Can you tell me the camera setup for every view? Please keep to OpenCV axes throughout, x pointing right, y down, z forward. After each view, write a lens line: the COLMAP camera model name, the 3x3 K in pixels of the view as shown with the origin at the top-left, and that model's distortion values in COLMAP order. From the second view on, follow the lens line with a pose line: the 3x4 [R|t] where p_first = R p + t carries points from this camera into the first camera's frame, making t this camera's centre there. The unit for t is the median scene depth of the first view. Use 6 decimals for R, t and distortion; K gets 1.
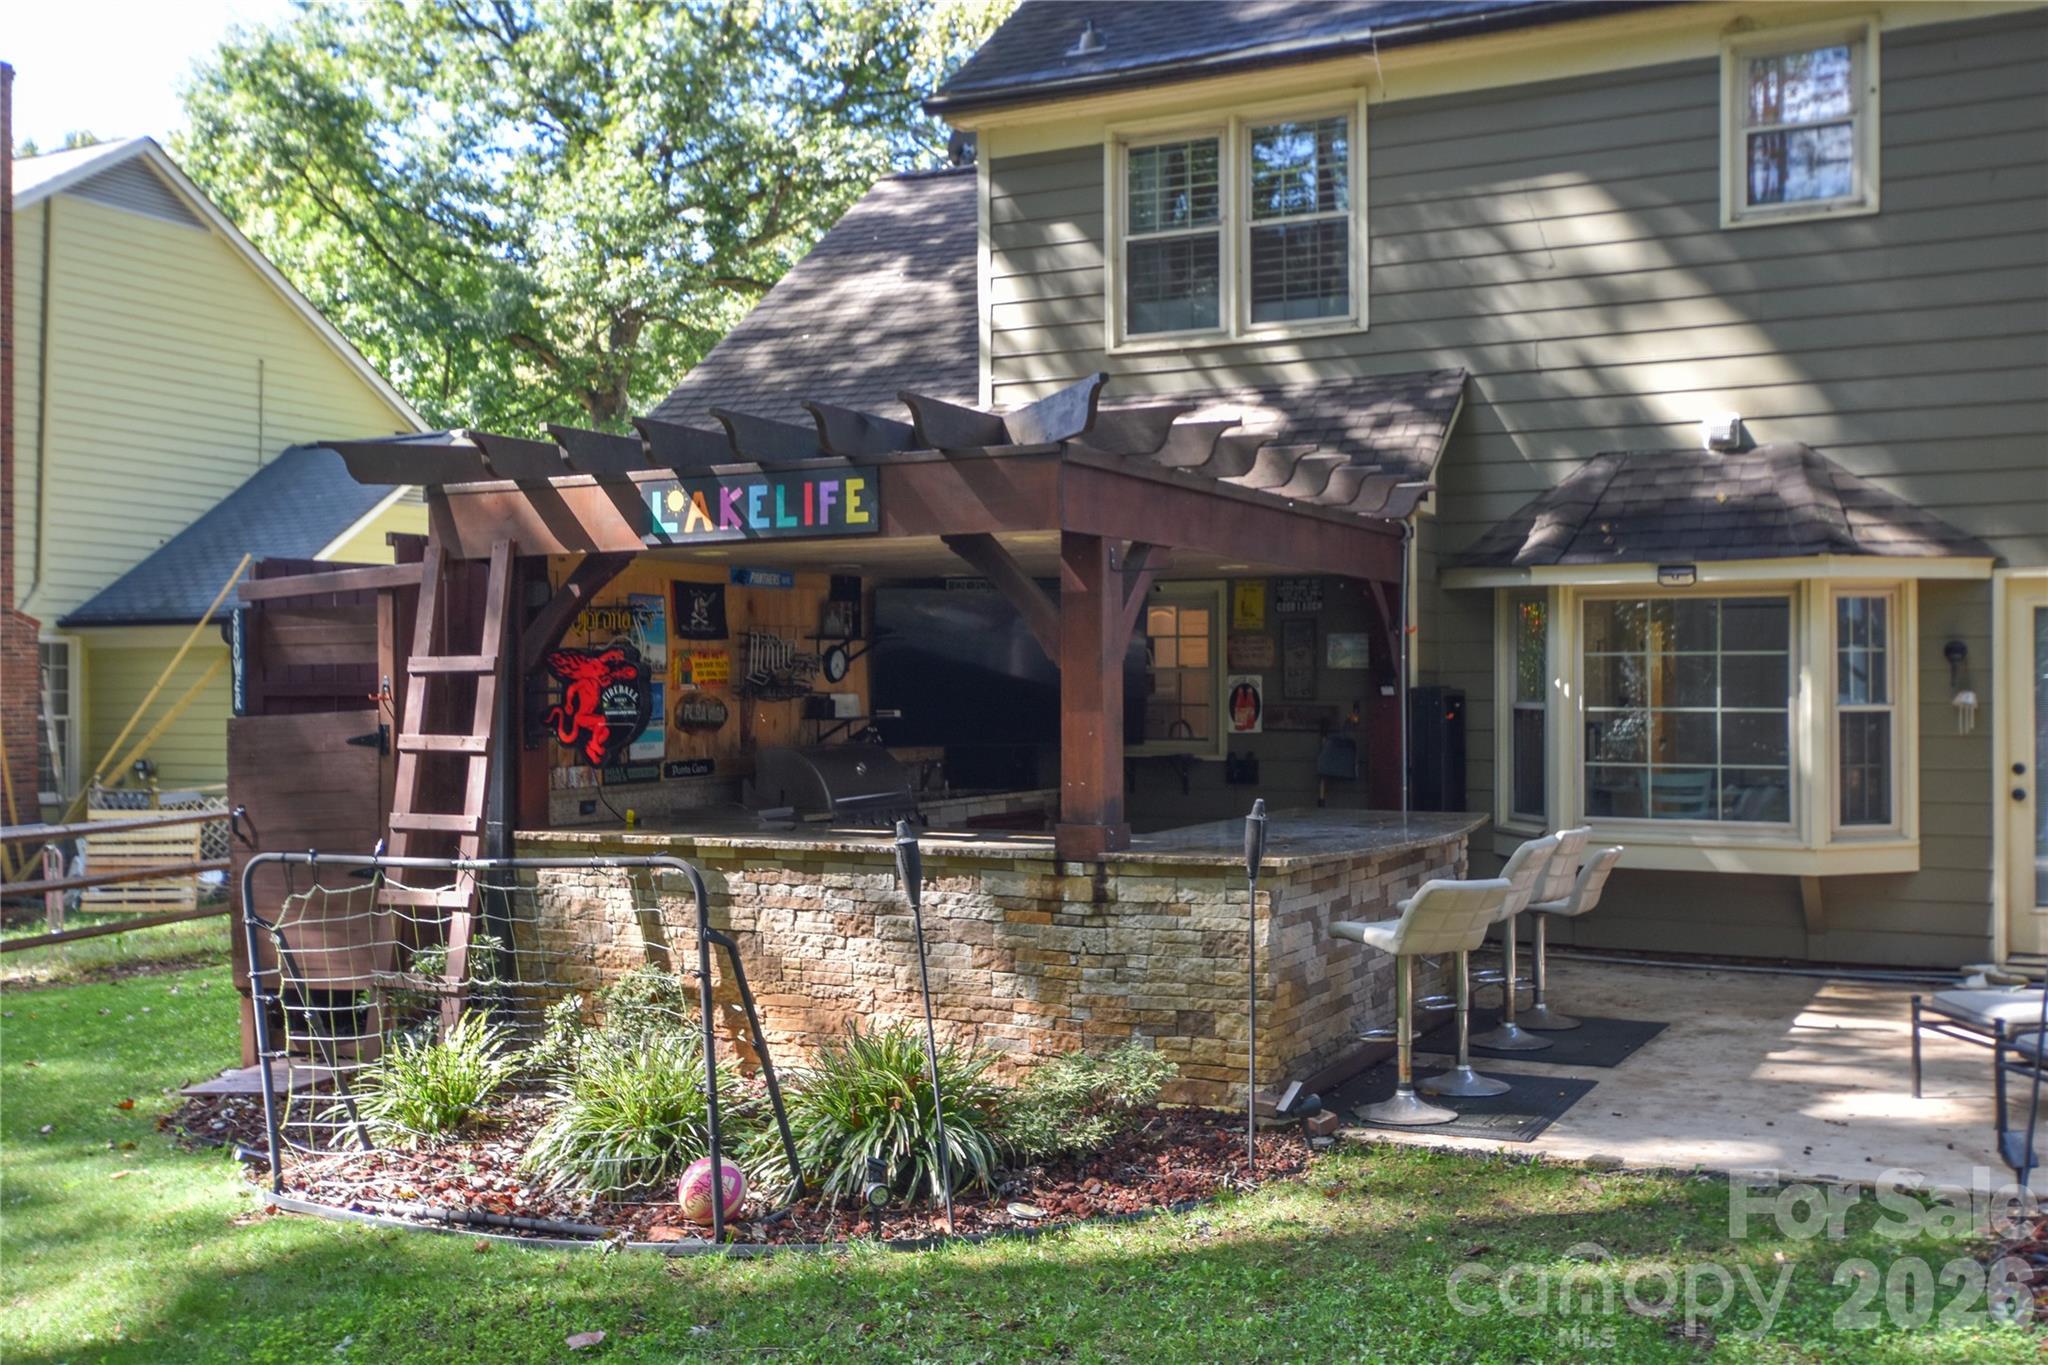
lens RADIAL K [[1955.0, 0, 1024.0], [0, 1955.0, 682.5], [0, 0, 1]] dist [0.070101, -0.000275]
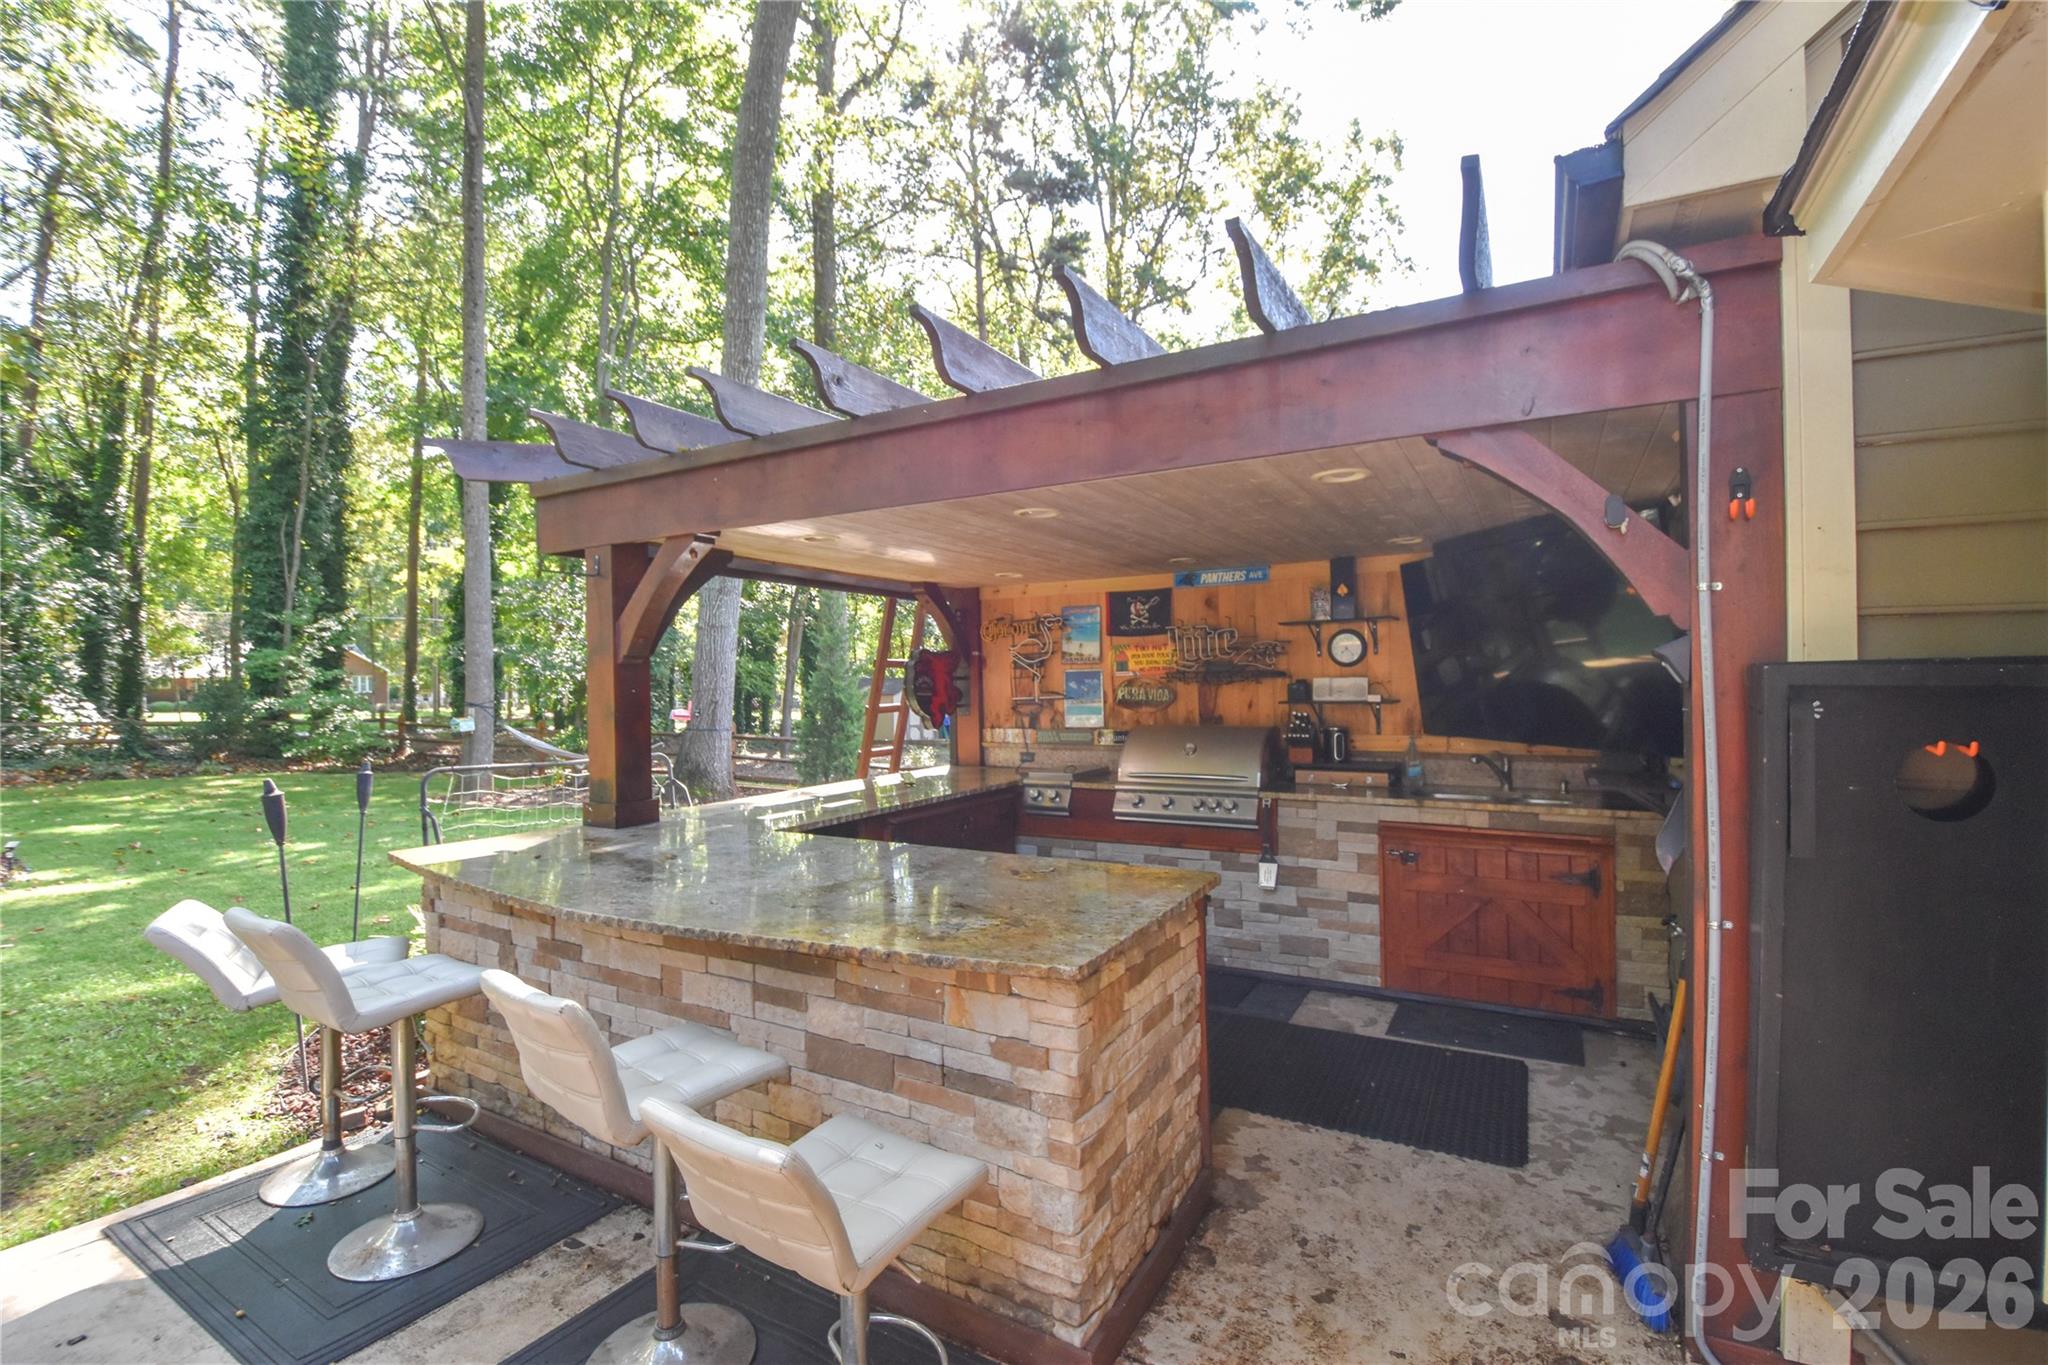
lens RADIAL K [[896.3, 0, 1033.9], [0, 896.3, 681.3], [0, 0, 1]] dist [0.013684, -0.019556]
pose [[-0.048177, 0.005687, -0.998823, 0.386738], [0.014663, 0.999880, 0.004985, 0.003191], [0.998731, -0.014406, -0.048254, 0.896655]]
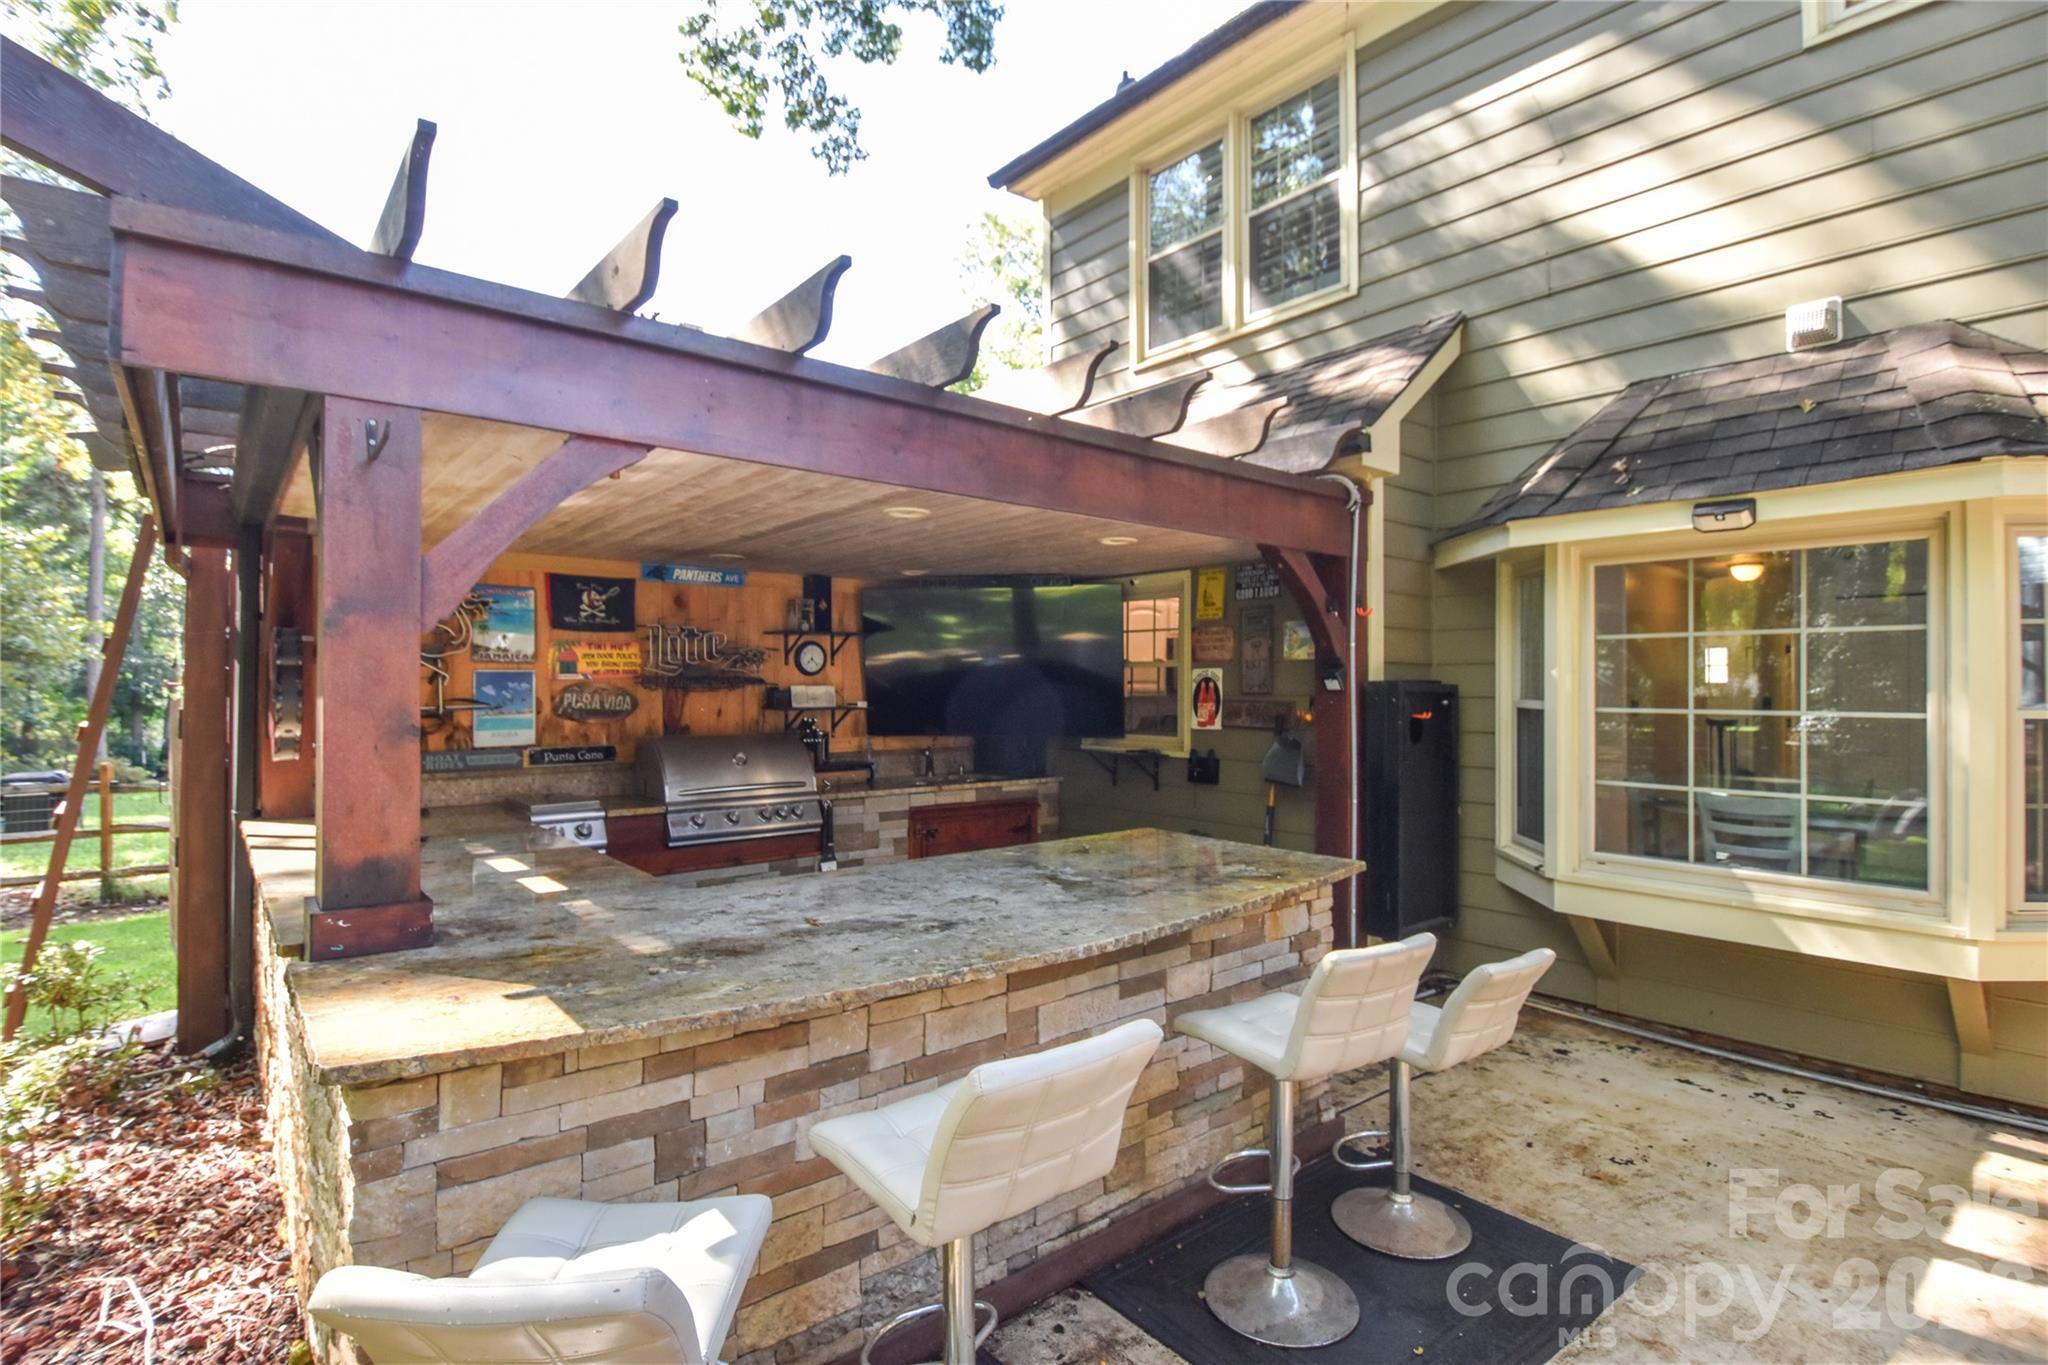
lens RADIAL K [[980.5, 0, 1024.4], [0, 980.5, 676.9], [0, 0, 1]] dist [0.020436, -0.022134]
pose [[0.919056, 0.000455, -0.394126, 0.234908], [-0.004622, 0.999943, -0.009625, 0.005750], [0.394099, 0.010667, 0.919006, 0.570294]]
